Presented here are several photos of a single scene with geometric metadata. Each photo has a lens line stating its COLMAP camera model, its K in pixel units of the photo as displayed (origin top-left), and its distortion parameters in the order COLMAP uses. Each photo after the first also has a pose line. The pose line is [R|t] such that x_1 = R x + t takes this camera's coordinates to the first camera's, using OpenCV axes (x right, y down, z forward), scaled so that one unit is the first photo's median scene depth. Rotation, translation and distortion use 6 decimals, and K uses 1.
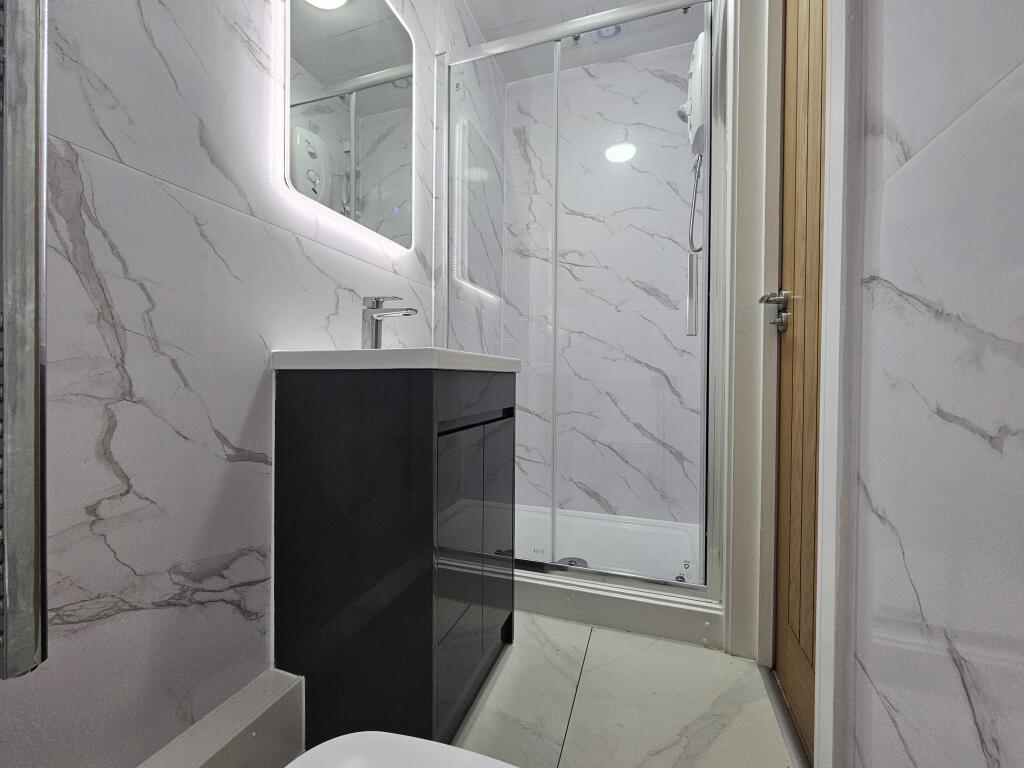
lens RADIAL K [[430.3, 0, 502.0], [0, 430.3, 380.2], [0, 0, 1]] dist [0.000393, -0.000033]
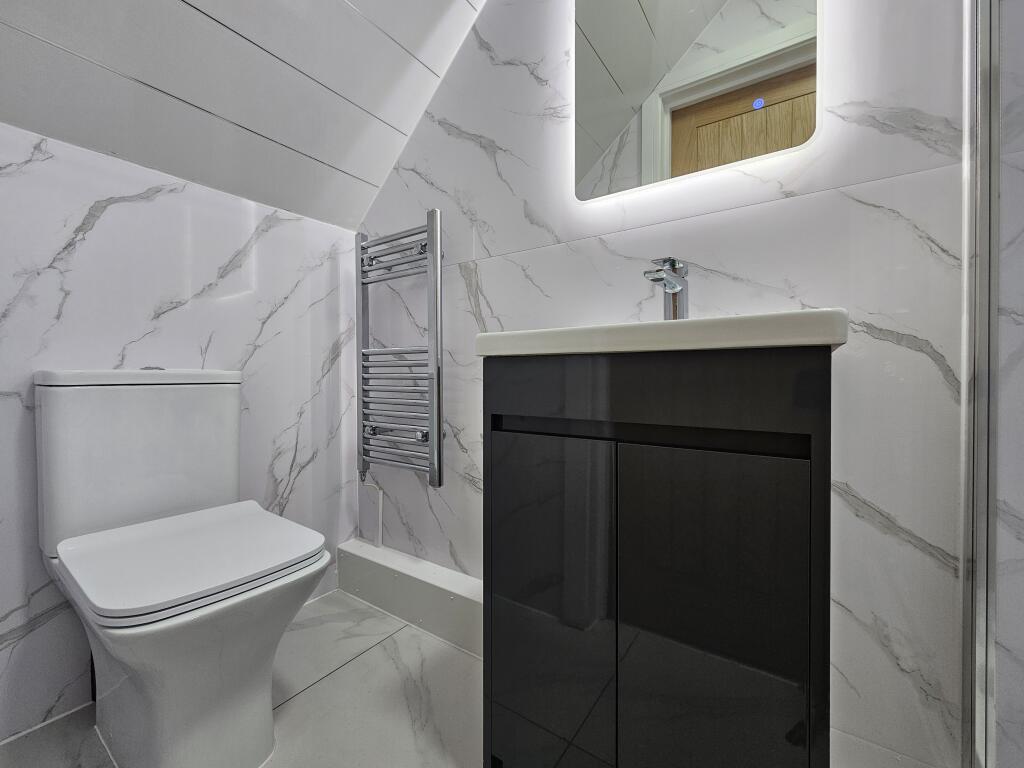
lens RADIAL K [[430.3, 0, 502.0], [0, 430.3, 380.2], [0, 0, 1]] dist [0.000393, -0.000033]
pose [[-0.273664, 0.001414, -0.961824, 0.794143], [-0.008790, 0.999953, 0.003971, 0.024438], [0.961785, 0.009541, -0.273639, 1.357554]]
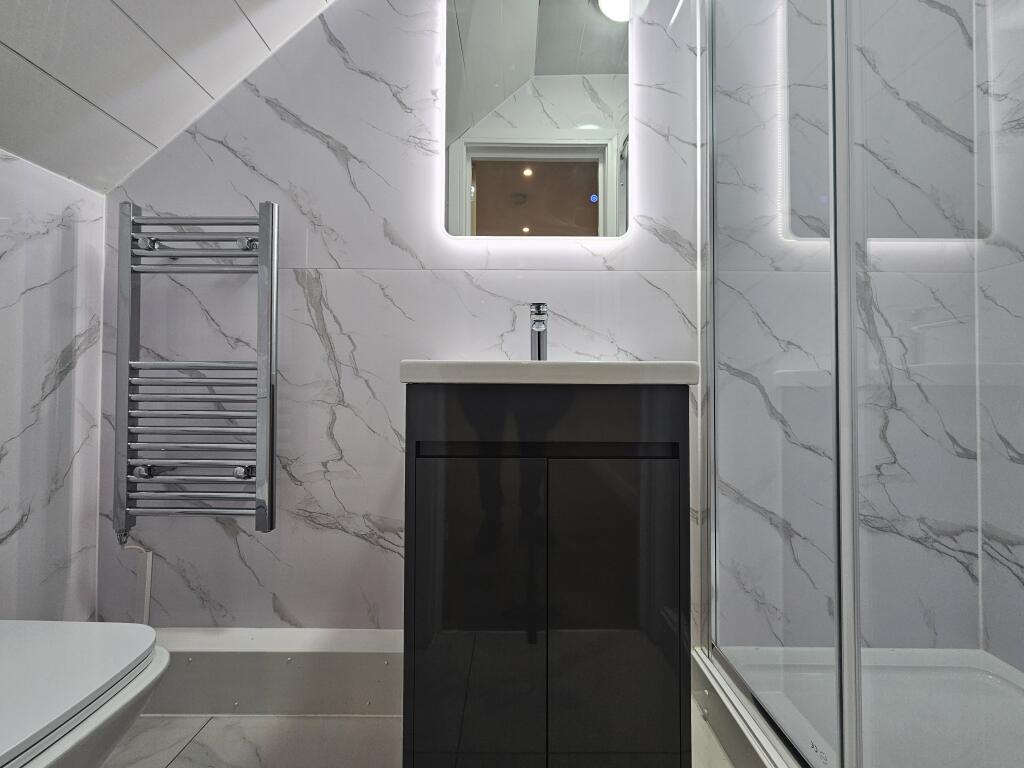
lens RADIAL K [[430.3, 0, 502.0], [0, 430.3, 380.2], [0, 0, 1]] dist [0.000393, -0.000033]
pose [[0.332271, -0.025904, -0.942828, 0.836357], [-0.008203, 0.999506, -0.030352, -0.004575], [0.943148, 0.017818, 0.331894, 0.907858]]
